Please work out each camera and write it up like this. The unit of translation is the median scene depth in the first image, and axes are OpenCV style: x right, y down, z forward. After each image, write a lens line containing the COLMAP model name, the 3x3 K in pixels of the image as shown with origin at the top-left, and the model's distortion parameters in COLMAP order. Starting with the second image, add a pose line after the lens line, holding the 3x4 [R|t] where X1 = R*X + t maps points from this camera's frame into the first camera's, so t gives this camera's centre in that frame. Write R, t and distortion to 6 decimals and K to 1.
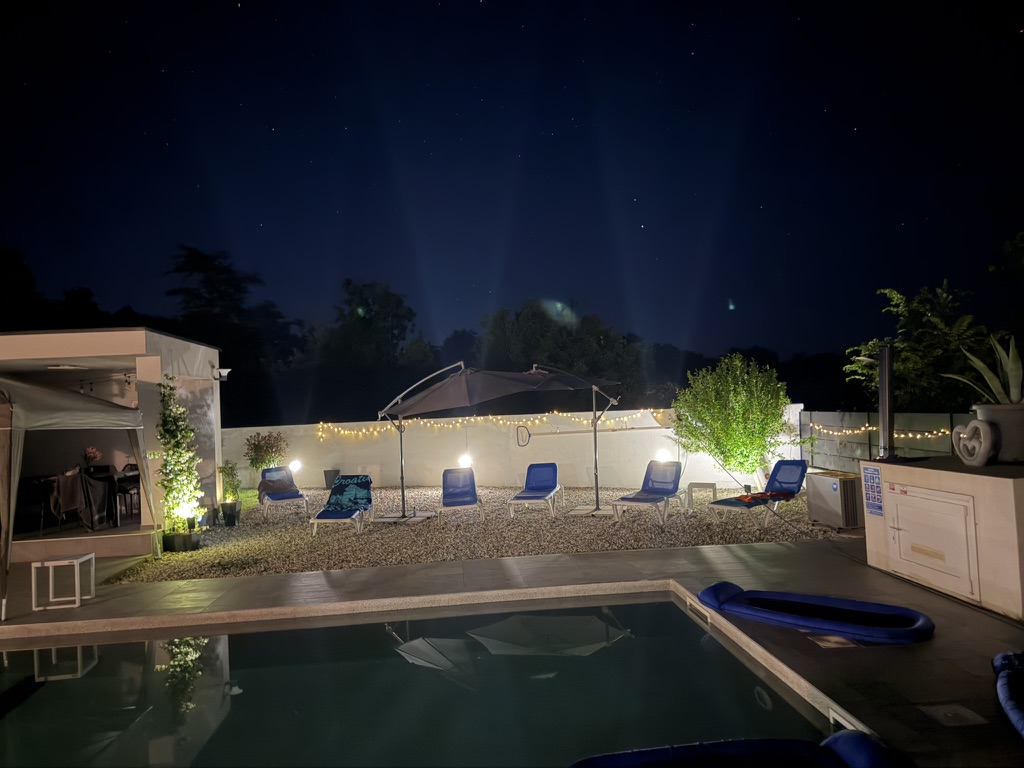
lens RADIAL K [[725.8, 0, 522.1], [0, 725.8, 379.2], [0, 0, 1]] dist [0.041845, -0.044708]
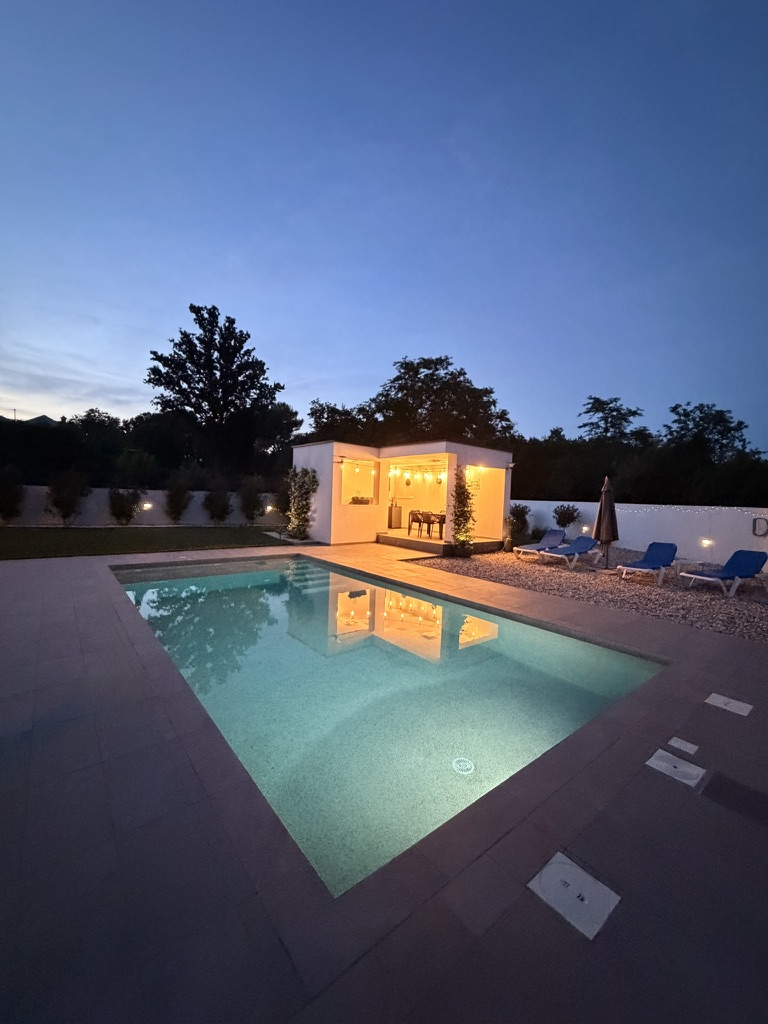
lens RADIAL K [[409.8, 0, 383.9], [0, 409.8, 511.7], [0, 0, 1]] dist [0.003763, -0.000193]
pose [[0.547344, 0.097662, -0.831190, 0.259327], [-0.032339, 0.994894, 0.095601, 0.017383], [0.836283, -0.025447, 0.547708, 0.213904]]
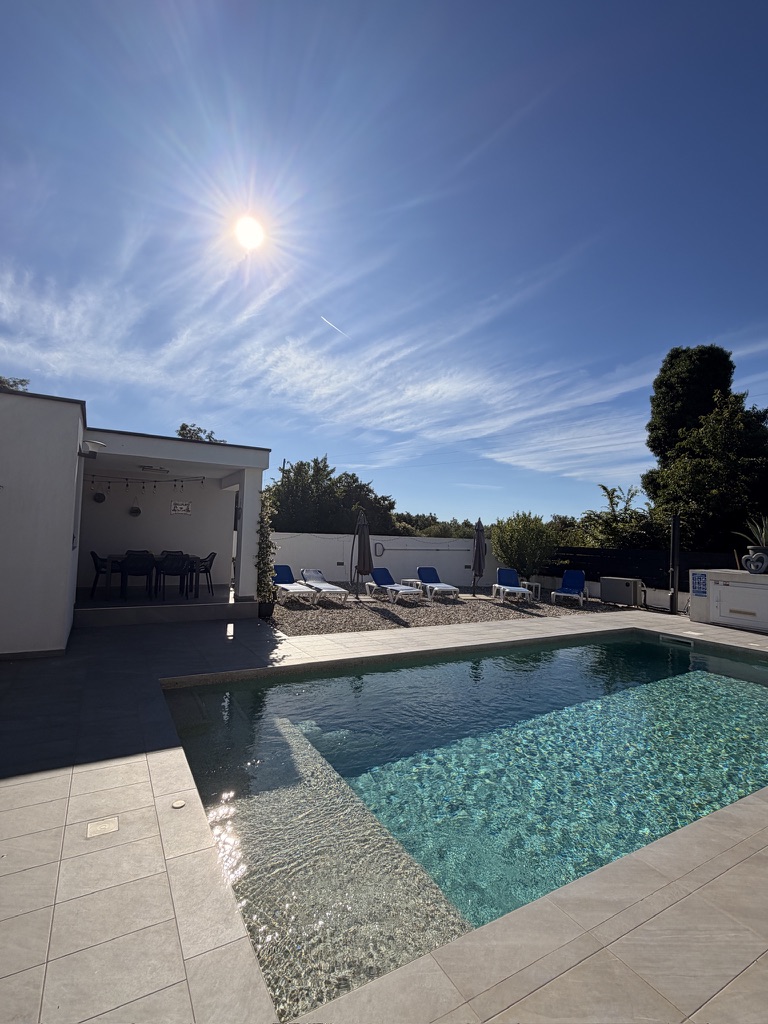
lens RADIAL K [[489.1, 0, 388.7], [0, 489.1, 513.1], [0, 0, 1]] dist [0.009766, 0.000165]
pose [[0.901933, 0.096563, 0.420942, -0.556899], [-0.090157, 0.995307, -0.035144, 0.047341], [-0.422360, -0.006253, 0.906406, 0.063901]]
